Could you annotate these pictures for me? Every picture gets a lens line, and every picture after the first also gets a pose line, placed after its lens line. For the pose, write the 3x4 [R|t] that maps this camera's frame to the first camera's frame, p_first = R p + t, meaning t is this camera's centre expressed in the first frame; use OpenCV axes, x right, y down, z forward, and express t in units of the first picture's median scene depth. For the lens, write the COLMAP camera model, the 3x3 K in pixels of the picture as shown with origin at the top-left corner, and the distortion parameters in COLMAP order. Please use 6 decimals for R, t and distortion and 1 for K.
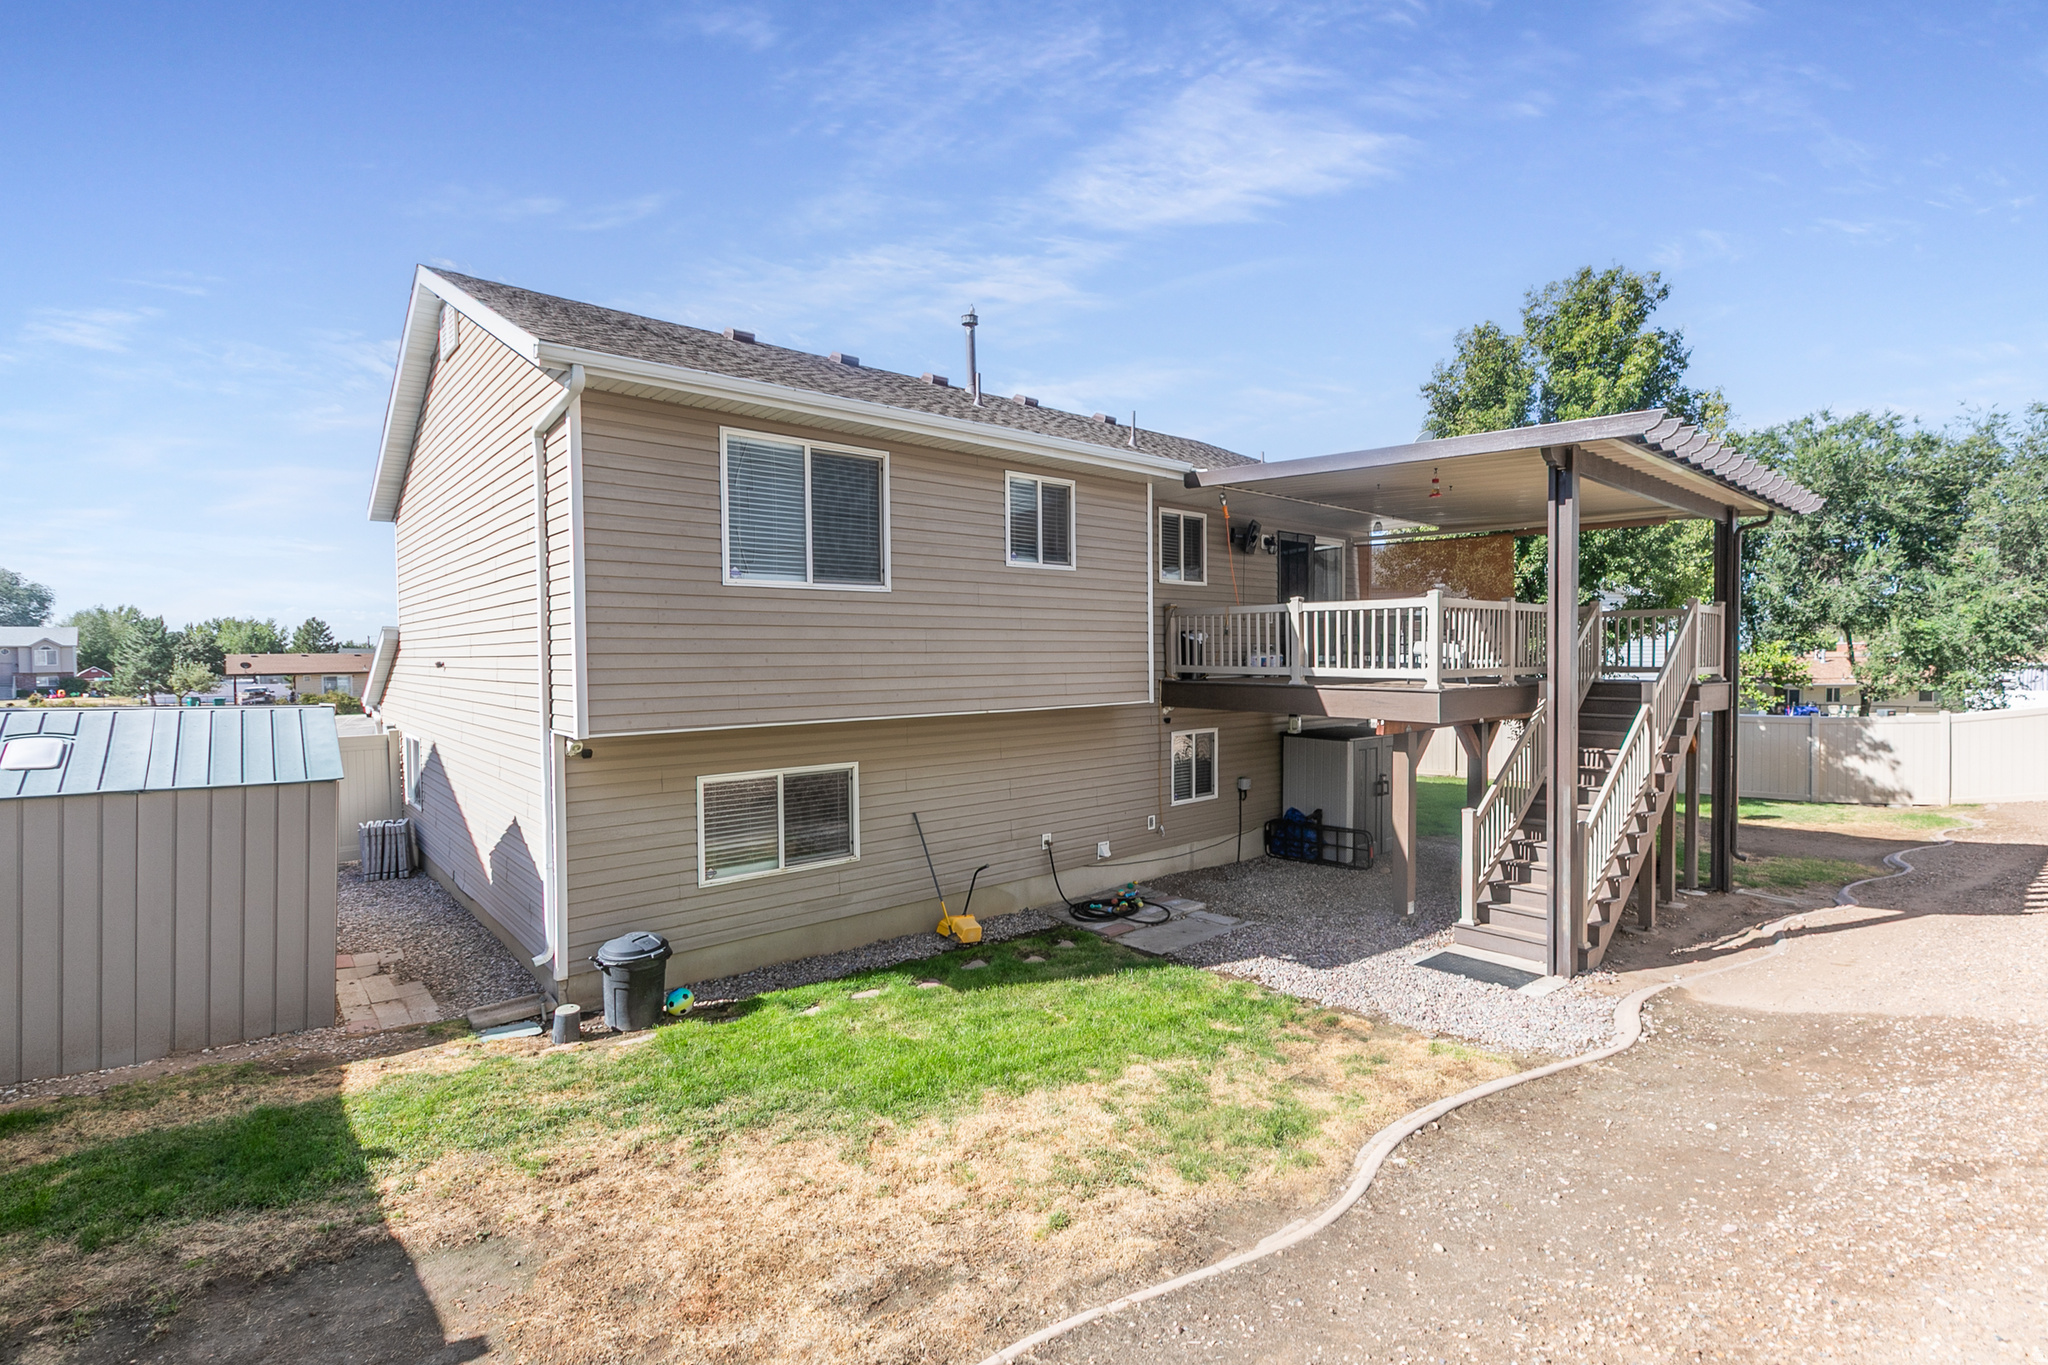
lens RADIAL K [[937.1, 0, 1024.0], [0, 937.1, 682.5], [0, 0, 1]] dist [-0.000461, -0.000057]
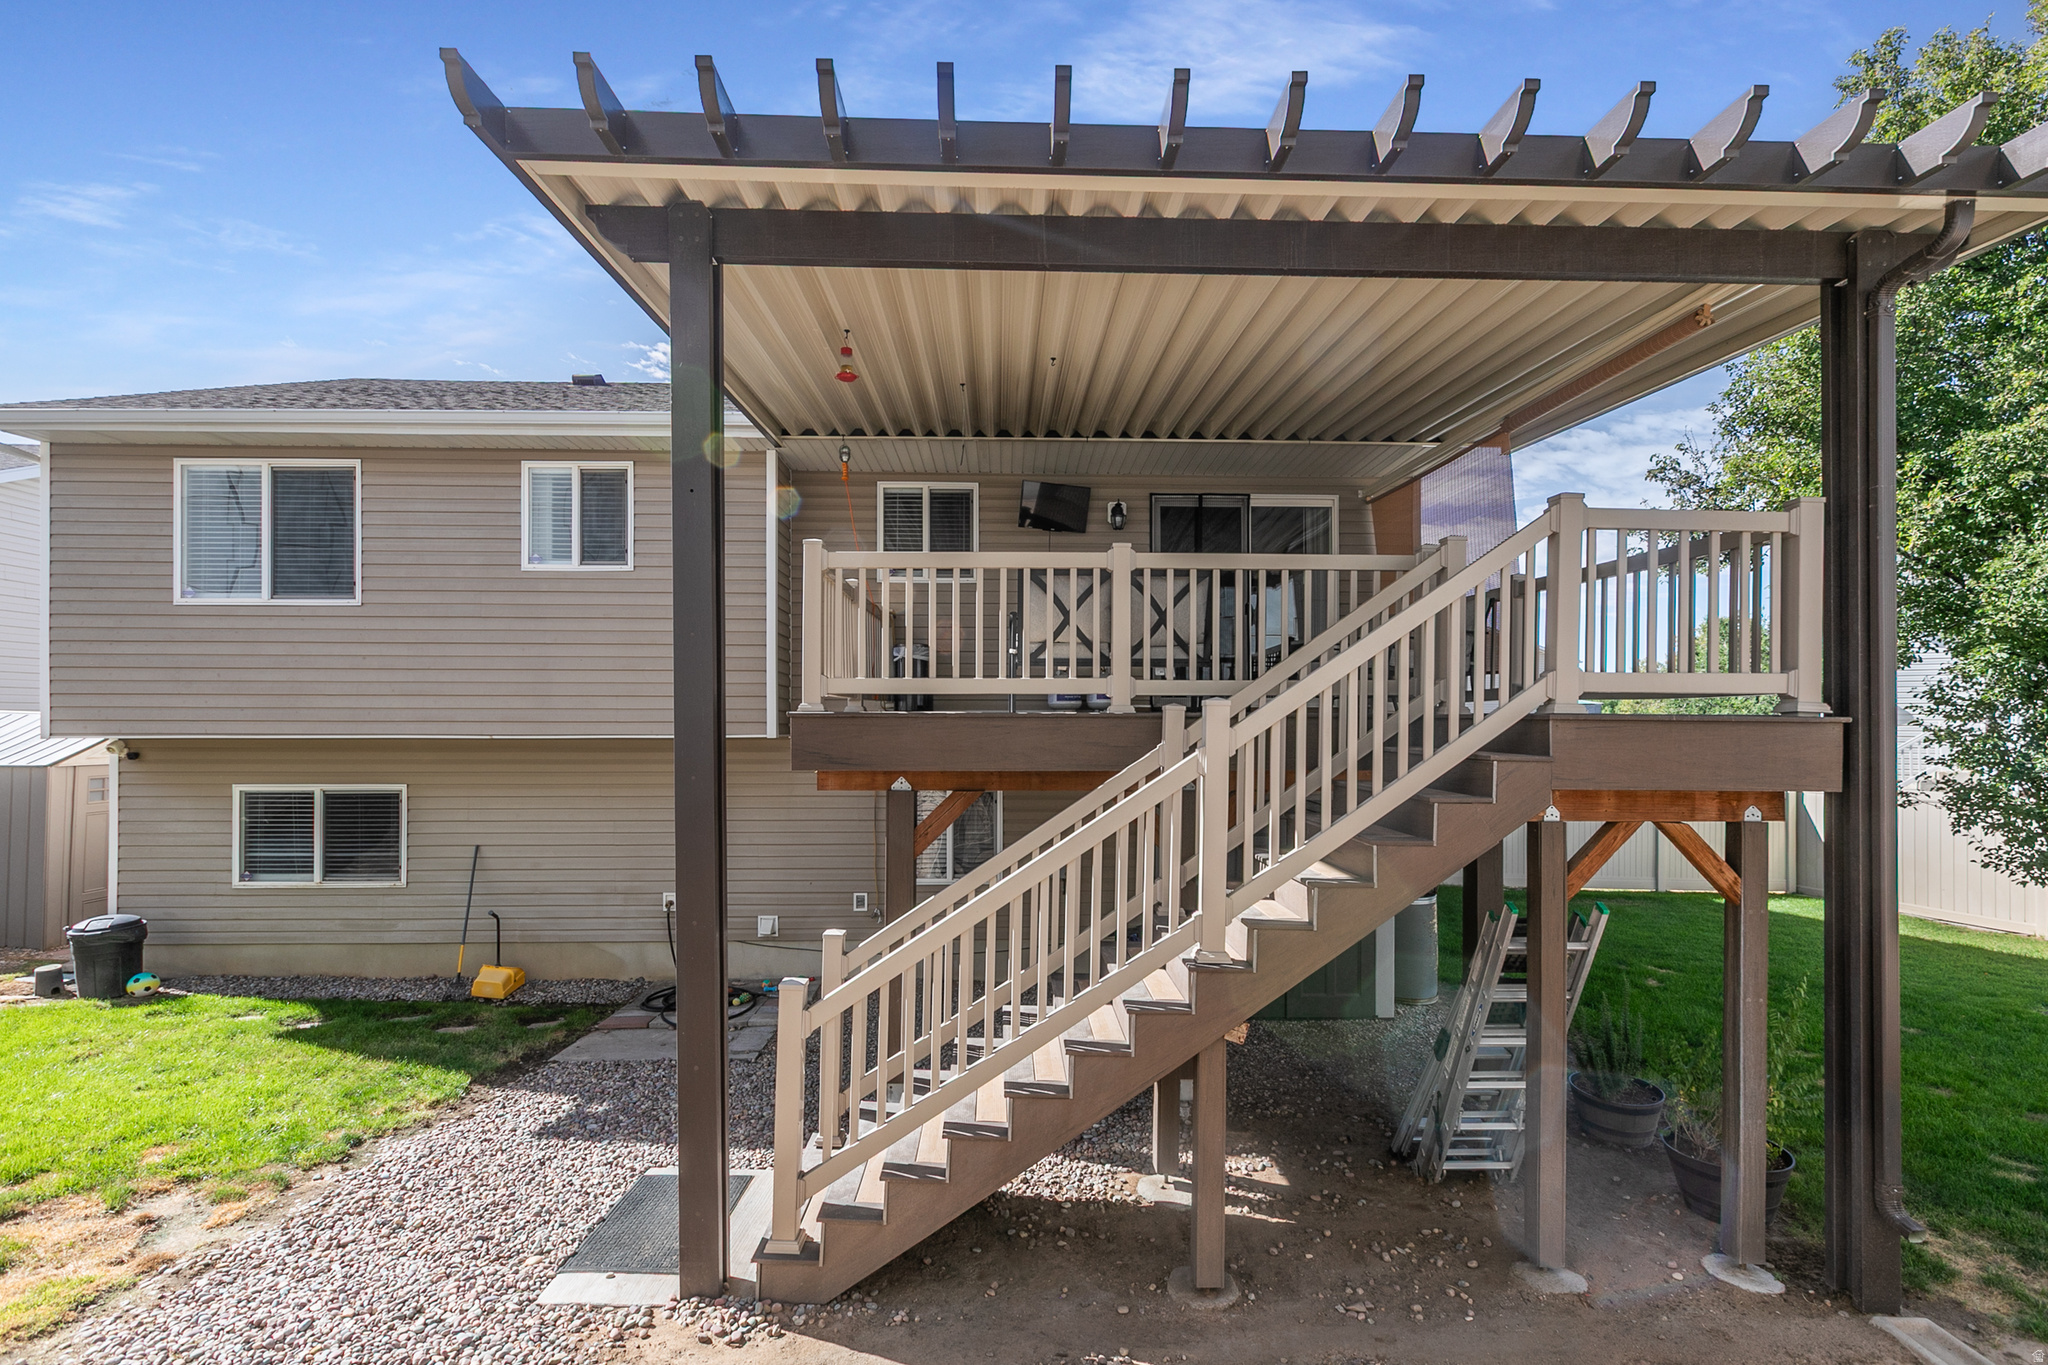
lens RADIAL K [[942.1, 0, 1026.7], [0, 942.1, 710.0], [0, 0, 1]] dist [-0.001110, -0.000234]
pose [[0.779006, 0.007415, -0.626973, 1.003309], [-0.027280, 0.999384, -0.022075, 0.012974], [0.626423, 0.034300, 0.778728, 0.692571]]
